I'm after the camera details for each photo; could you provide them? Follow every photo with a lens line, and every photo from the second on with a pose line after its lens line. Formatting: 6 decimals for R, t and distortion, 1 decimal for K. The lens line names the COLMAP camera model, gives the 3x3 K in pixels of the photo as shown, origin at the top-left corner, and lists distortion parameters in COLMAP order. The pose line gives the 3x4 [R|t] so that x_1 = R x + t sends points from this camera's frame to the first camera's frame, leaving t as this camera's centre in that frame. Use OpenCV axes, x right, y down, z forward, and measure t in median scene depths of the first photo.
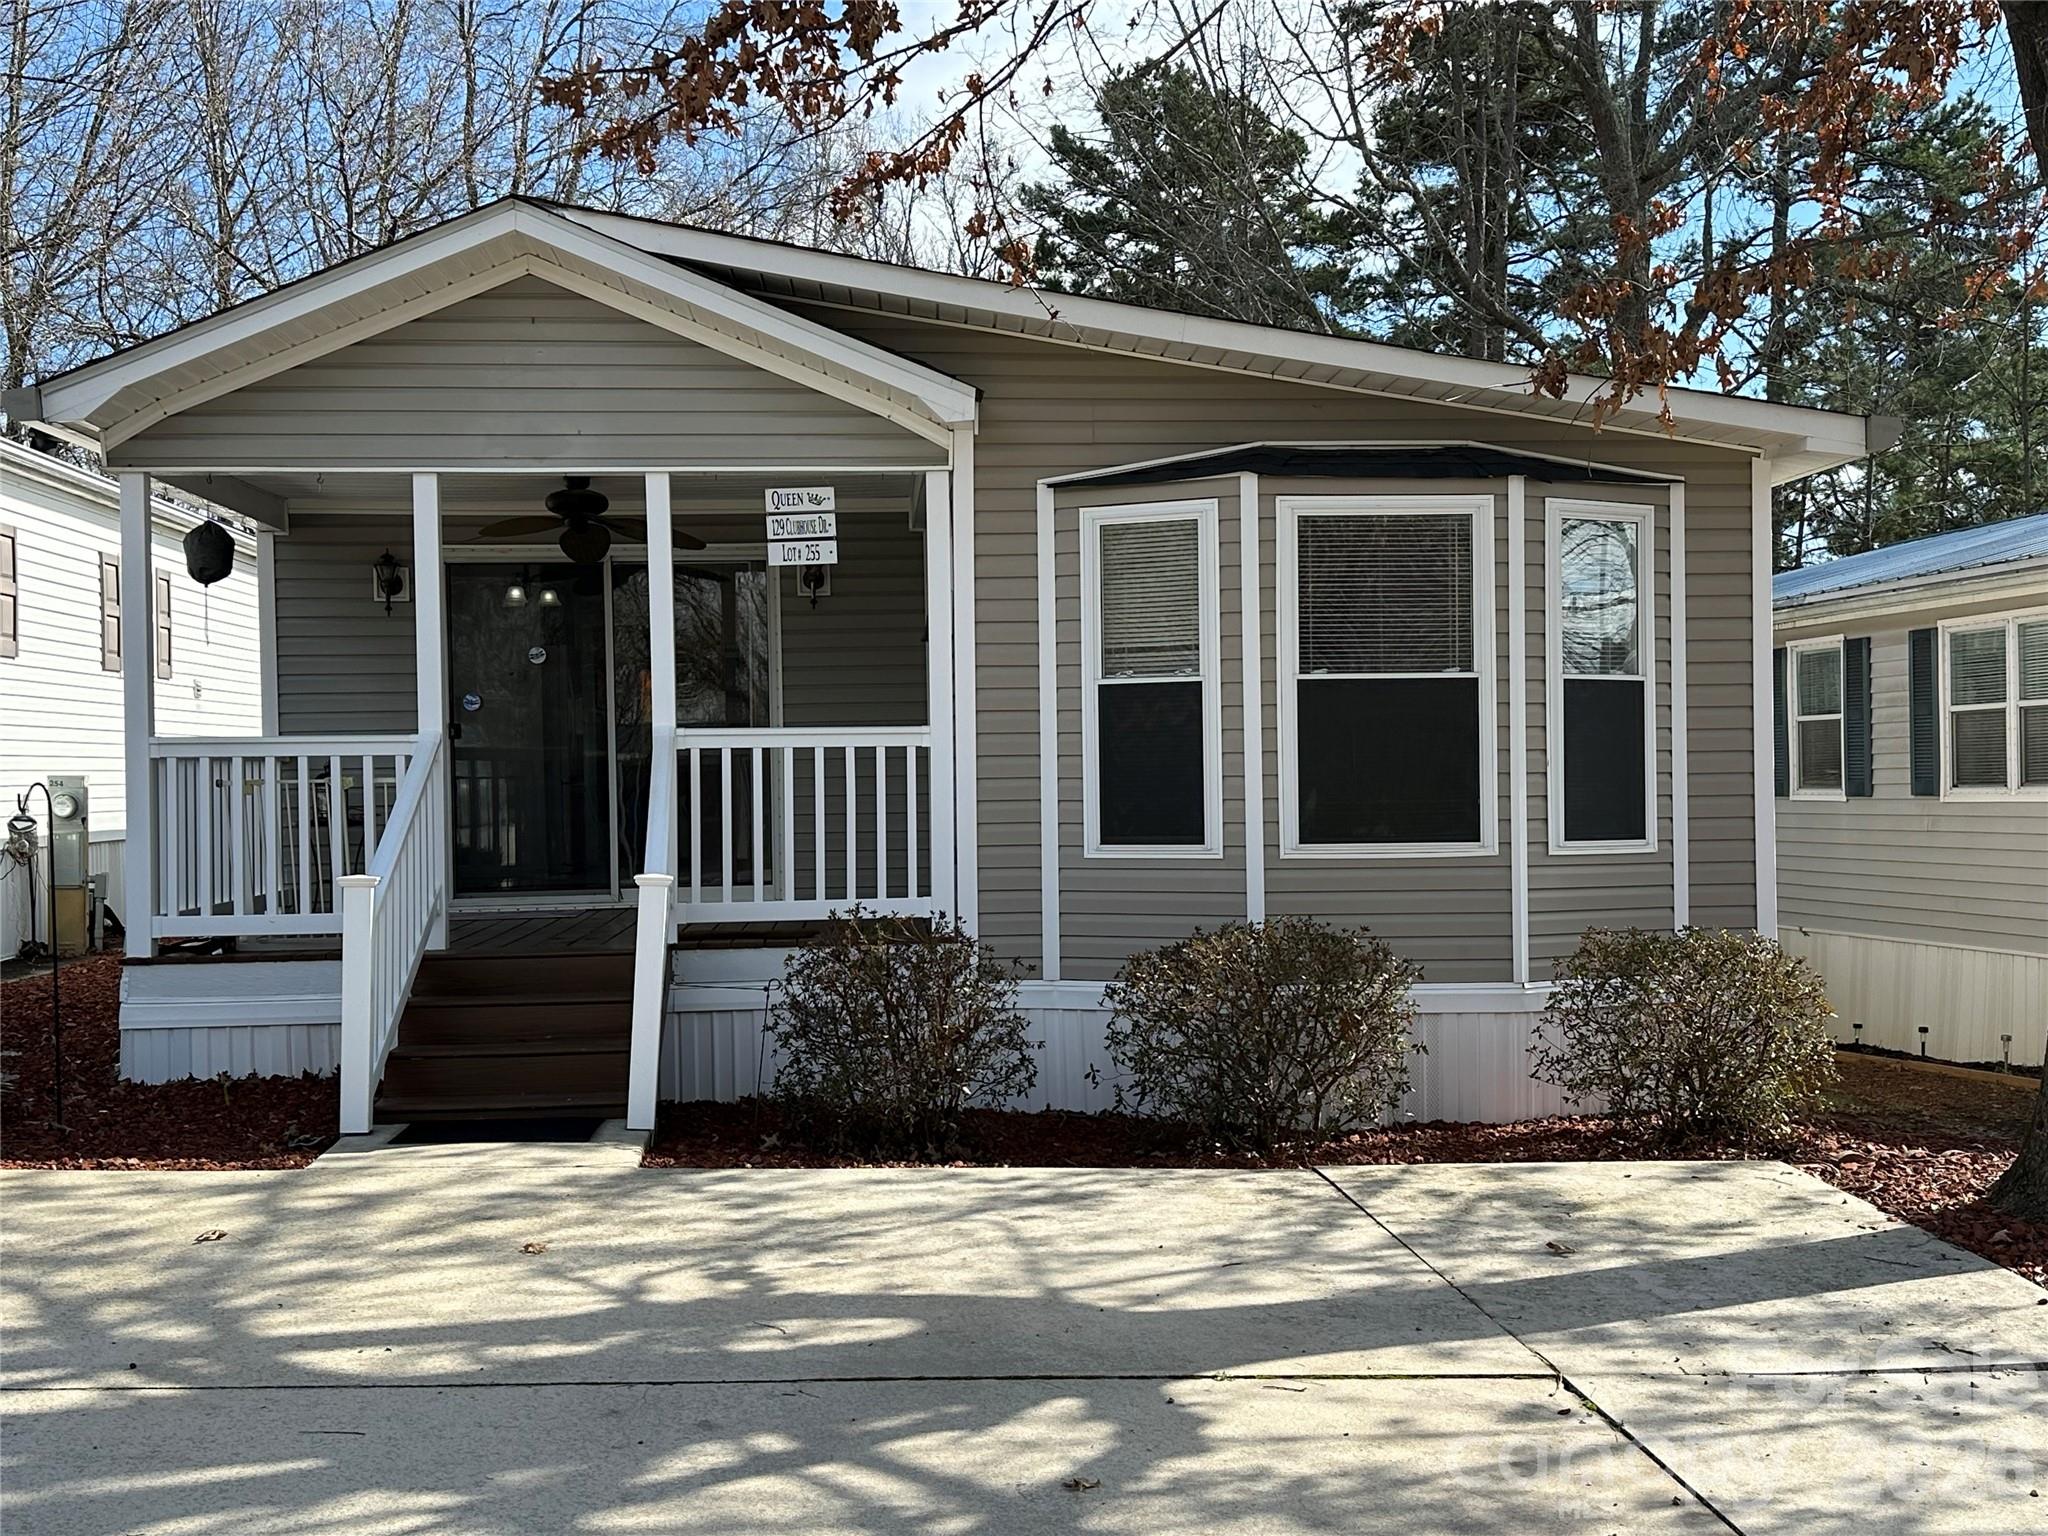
lens RADIAL K [[2261.3, 0, 1024.0], [0, 2261.3, 768.0], [0, 0, 1]] dist [0.157520, -0.398186]
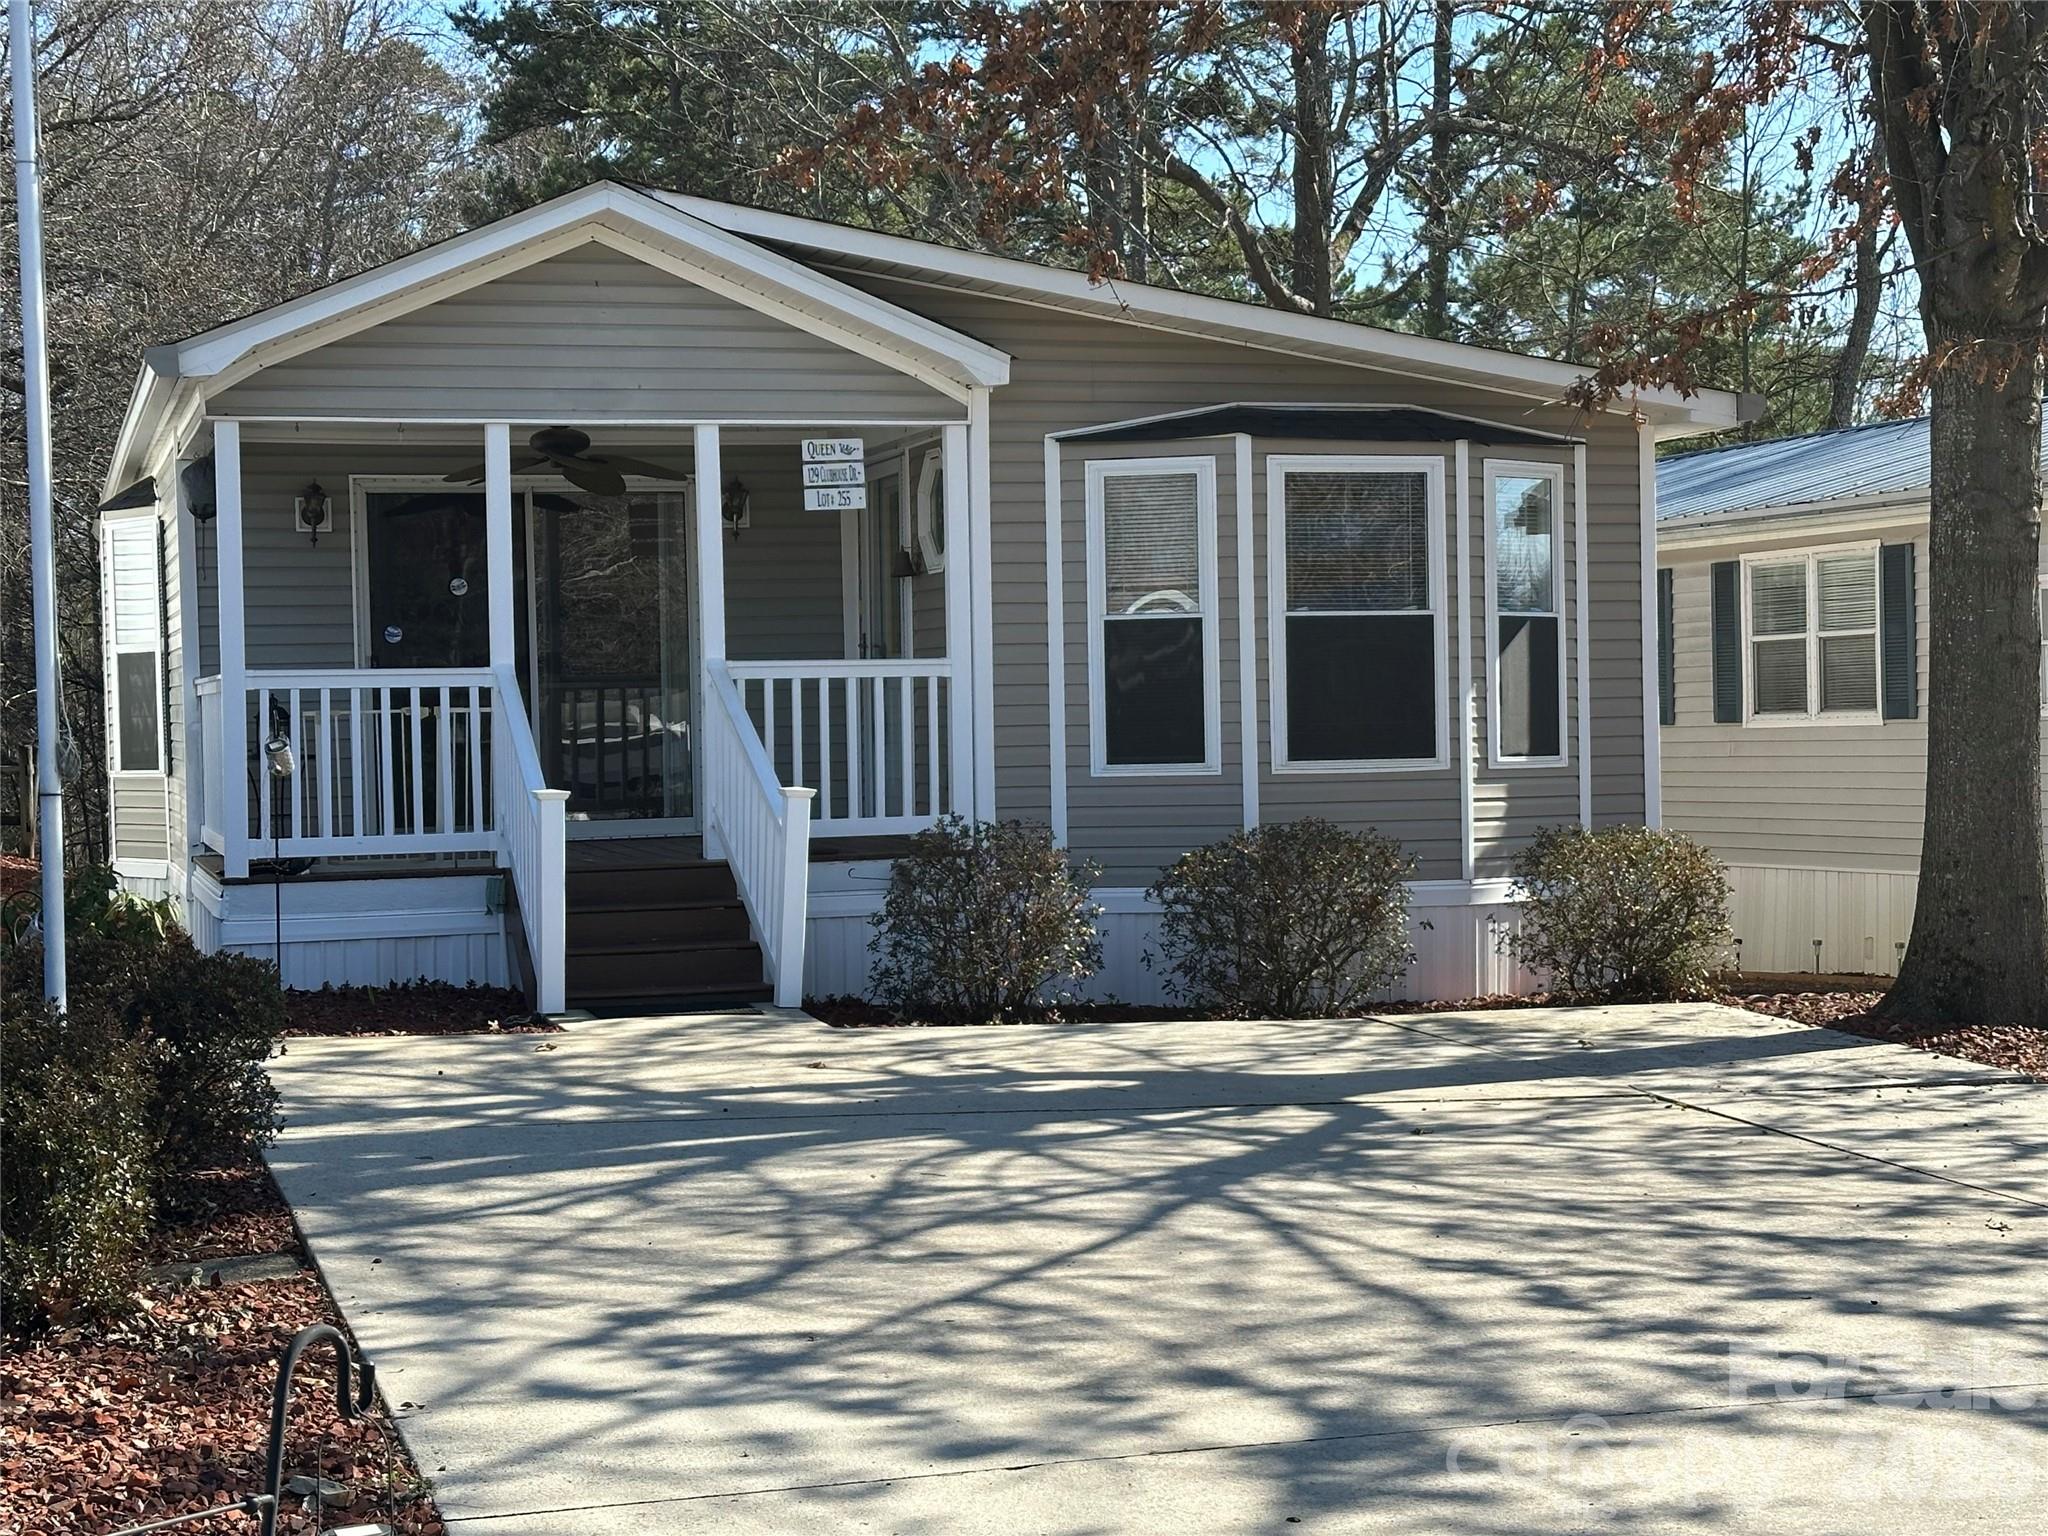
lens RADIAL K [[3304.2, 0, 1024.0], [0, 3304.2, 768.0], [0, 0, 1]] dist [0.022780, -0.014735]
pose [[0.975431, -0.009313, 0.220109, -0.366691], [0.005658, 0.999835, 0.017233, 0.007454], [-0.220233, -0.015564, 0.975323, -0.578085]]
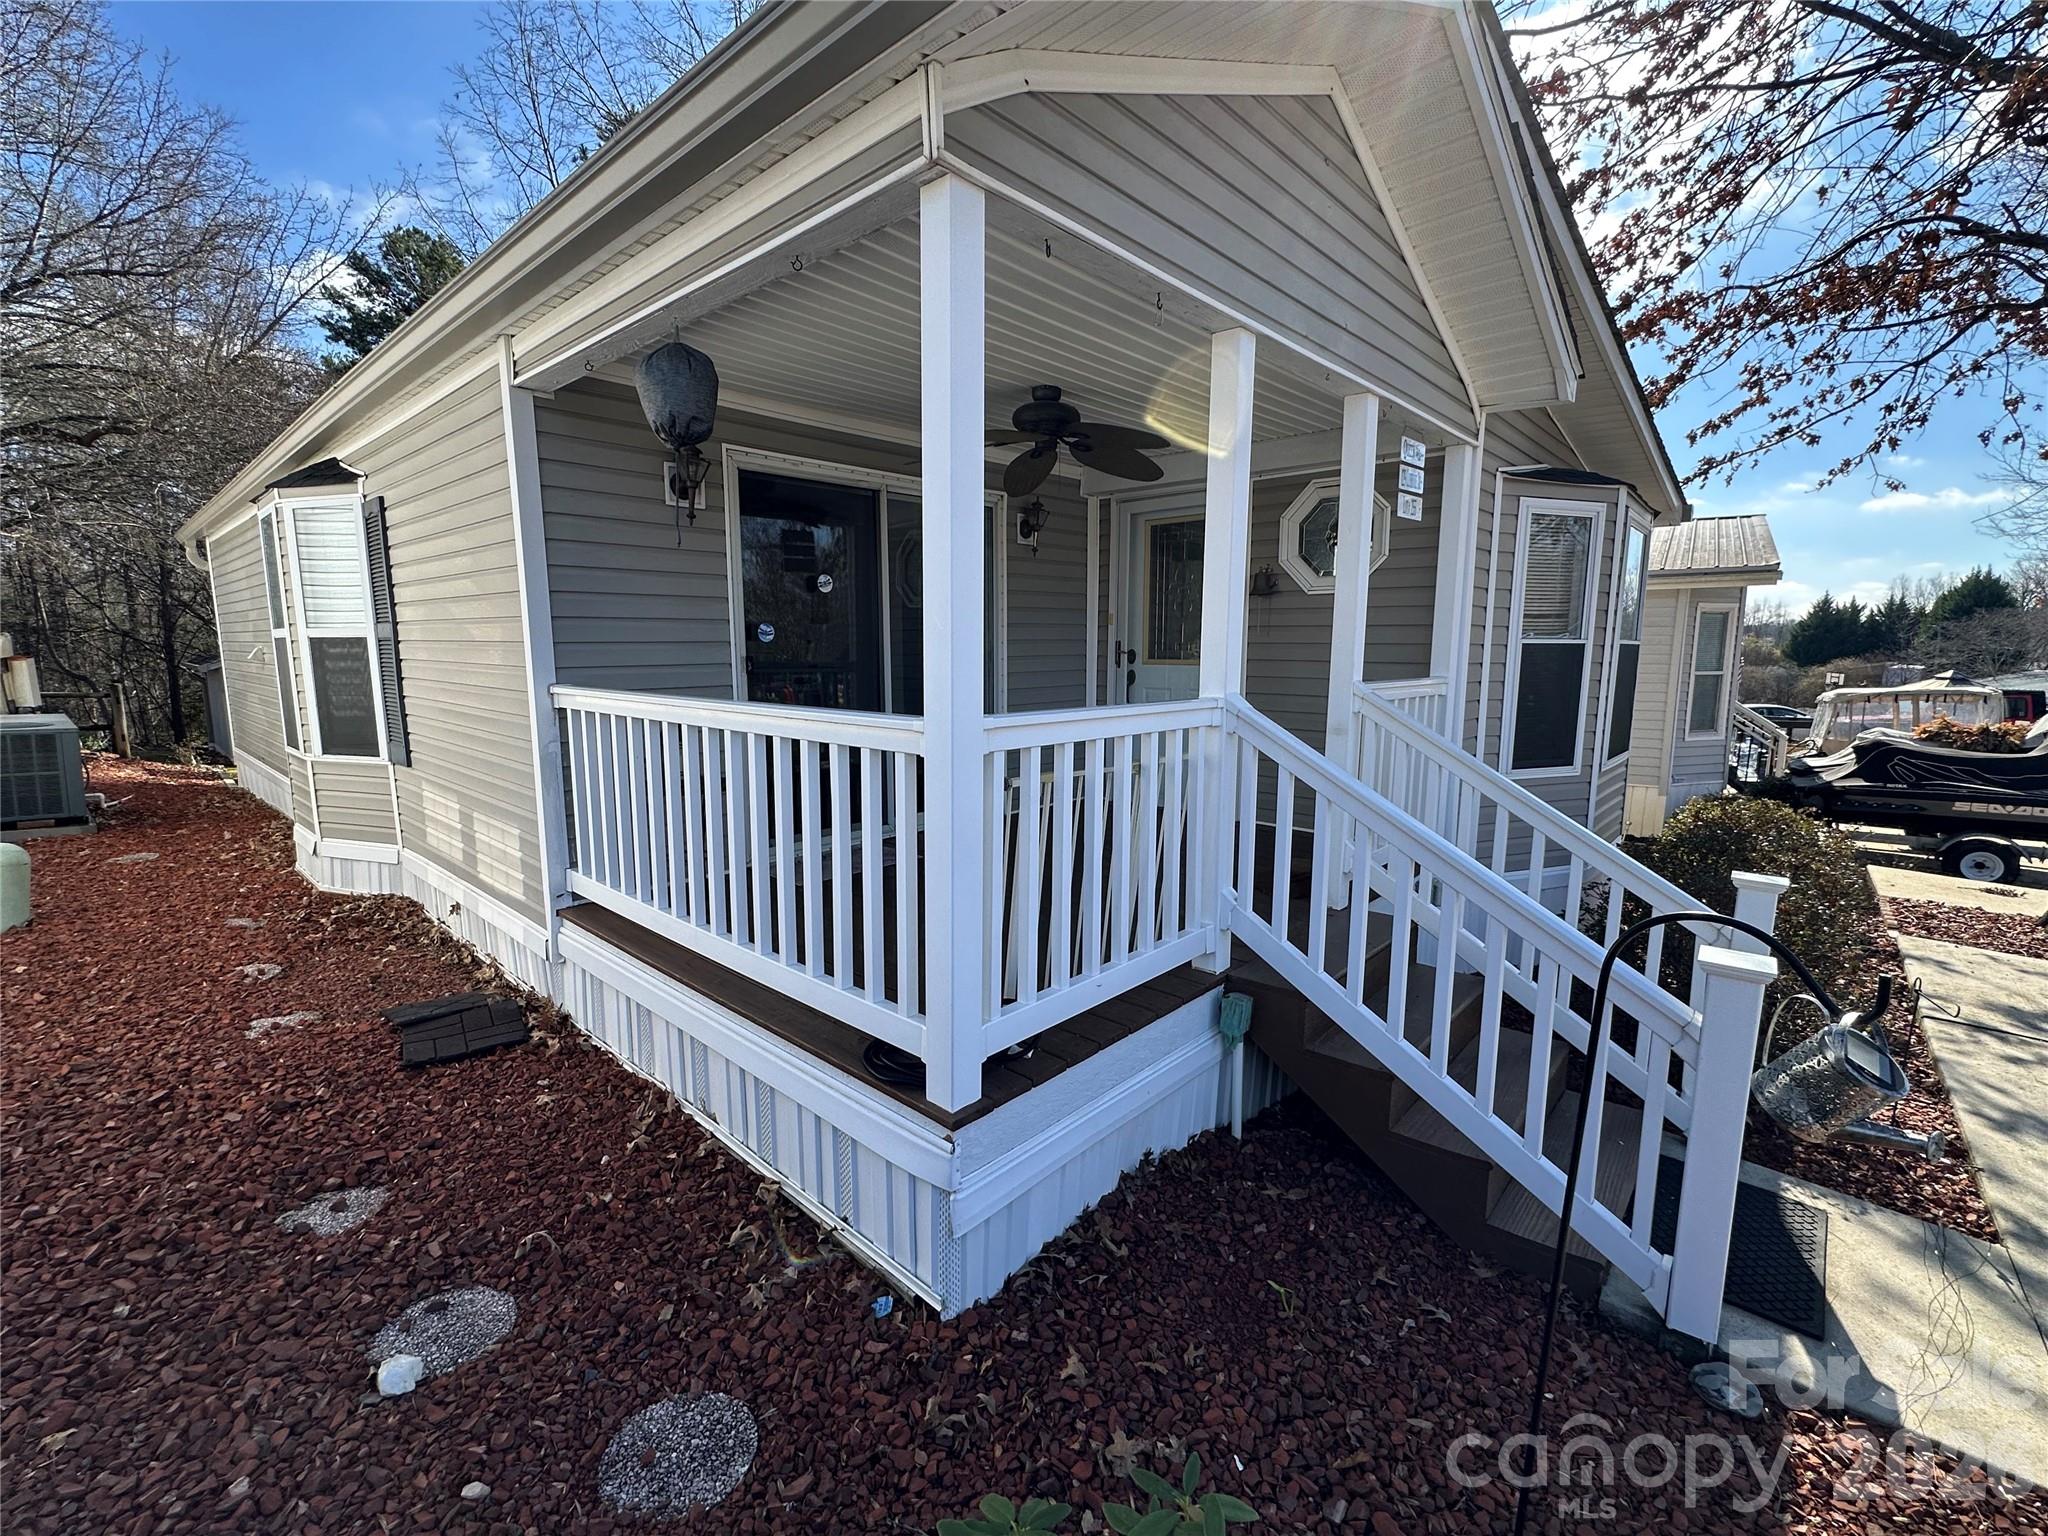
lens RADIAL K [[884.2, 0, 1024.0], [0, 884.2, 768.0], [0, 0, 1]] dist [0.000464, 0.000118]
pose [[0.728419, -0.080746, 0.680357, -0.517222], [-0.013040, 0.991217, 0.131601, -0.028757], [-0.685008, -0.104732, 0.720968, 0.840645]]
